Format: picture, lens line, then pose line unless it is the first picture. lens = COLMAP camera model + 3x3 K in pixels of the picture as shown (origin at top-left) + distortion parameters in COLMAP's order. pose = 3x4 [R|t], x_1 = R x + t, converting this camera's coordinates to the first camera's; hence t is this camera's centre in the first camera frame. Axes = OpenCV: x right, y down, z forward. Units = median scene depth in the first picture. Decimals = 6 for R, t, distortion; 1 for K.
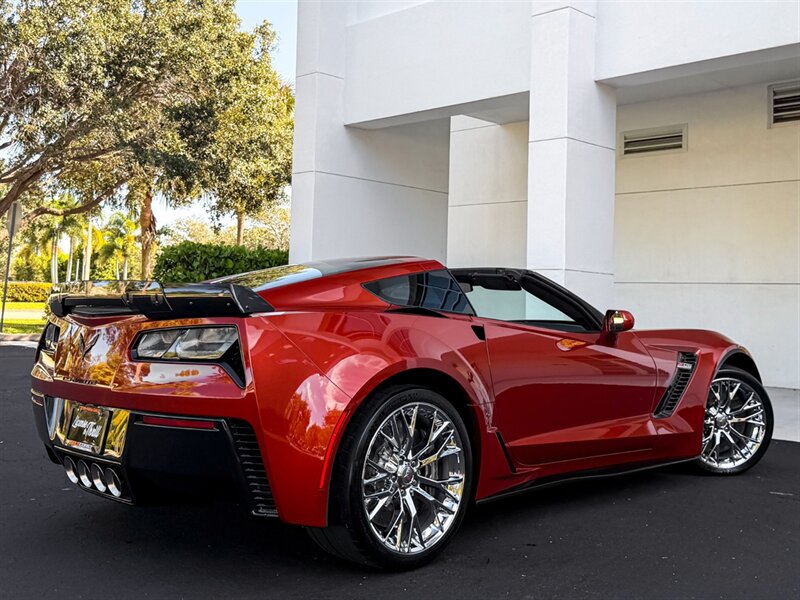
lens RADIAL K [[870.9, 0, 429.8], [0, 870.9, 238.4], [0, 0, 1]] dist [0.193713, -0.467583]
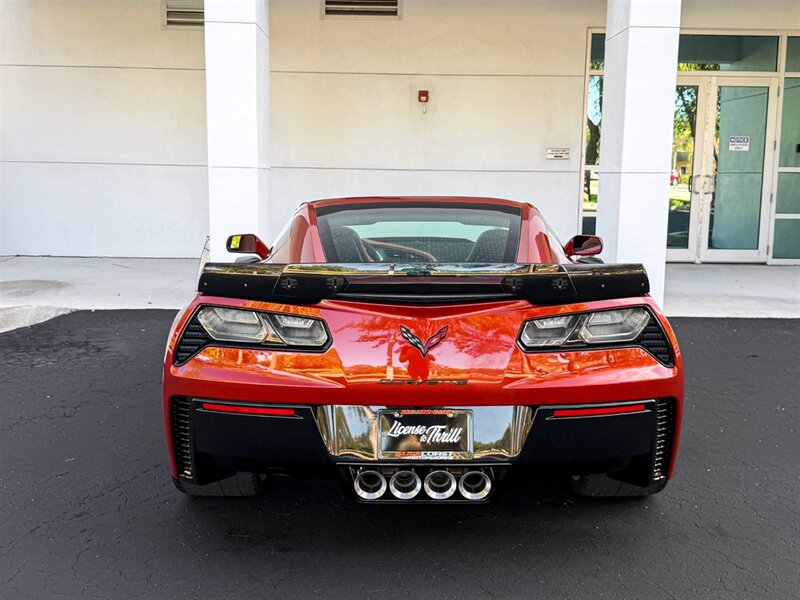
lens RADIAL K [[914.6, 0, 400.5], [0, 914.6, 299.5], [0, 0, 1]] dist [0.118185, -0.285853]
pose [[0.729158, -0.107894, 0.675786, -0.260874], [-0.043668, 0.978145, 0.203285, -0.023942], [-0.682951, -0.177737, 0.708511, 0.110575]]
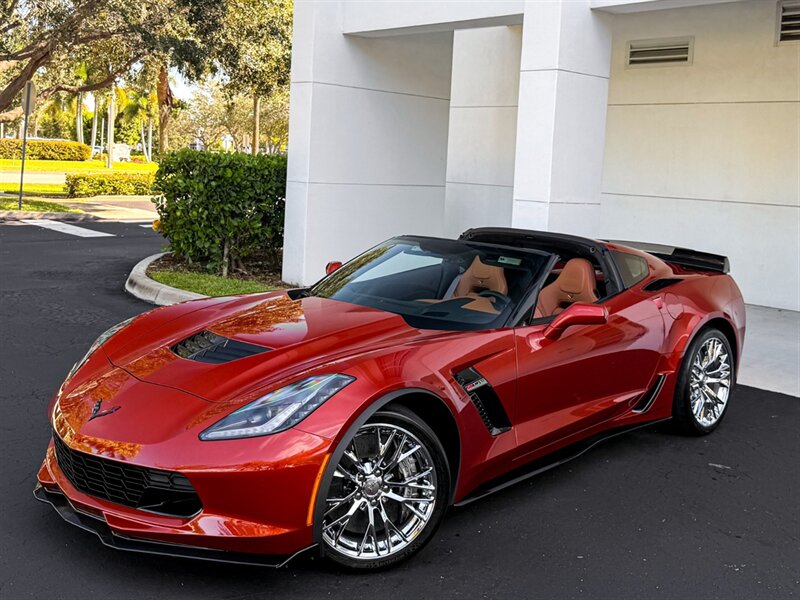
lens RADIAL K [[870.3, 0, 426.6], [0, 870.3, 212.6], [0, 0, 1]] dist [0.199375, -0.487157]
pose [[0.999252, 0.025360, -0.029198, 0.026919], [-0.021457, 0.991670, 0.127007, -0.049870], [0.032175, -0.126285, 0.991472, -0.004673]]
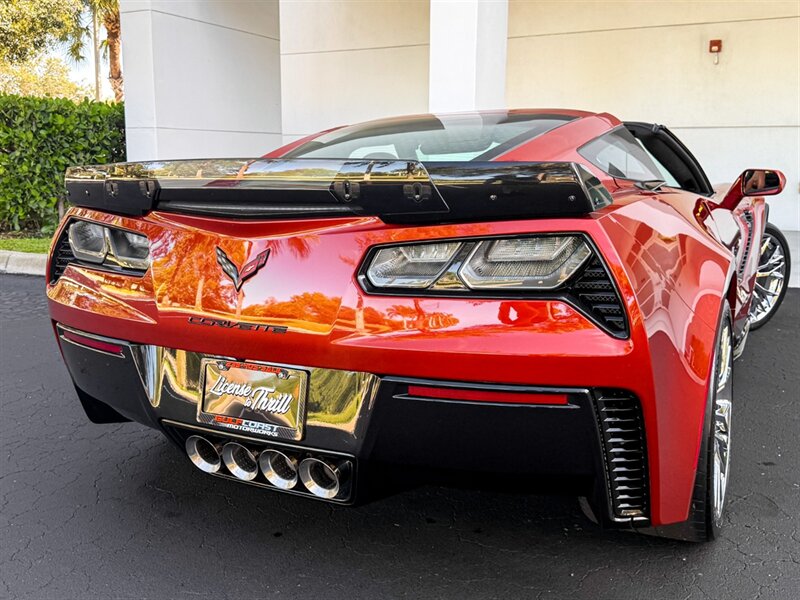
lens RADIAL K [[769.6, 0, 378.8], [0, 769.6, 266.9], [0, 0, 1]] dist [0.103627, -0.195330]
pose [[0.961345, -0.068106, 0.266791, -0.116359], [0.007158, 0.974781, 0.223049, 0.000983], [-0.275254, -0.212517, 0.937588, 0.128572]]
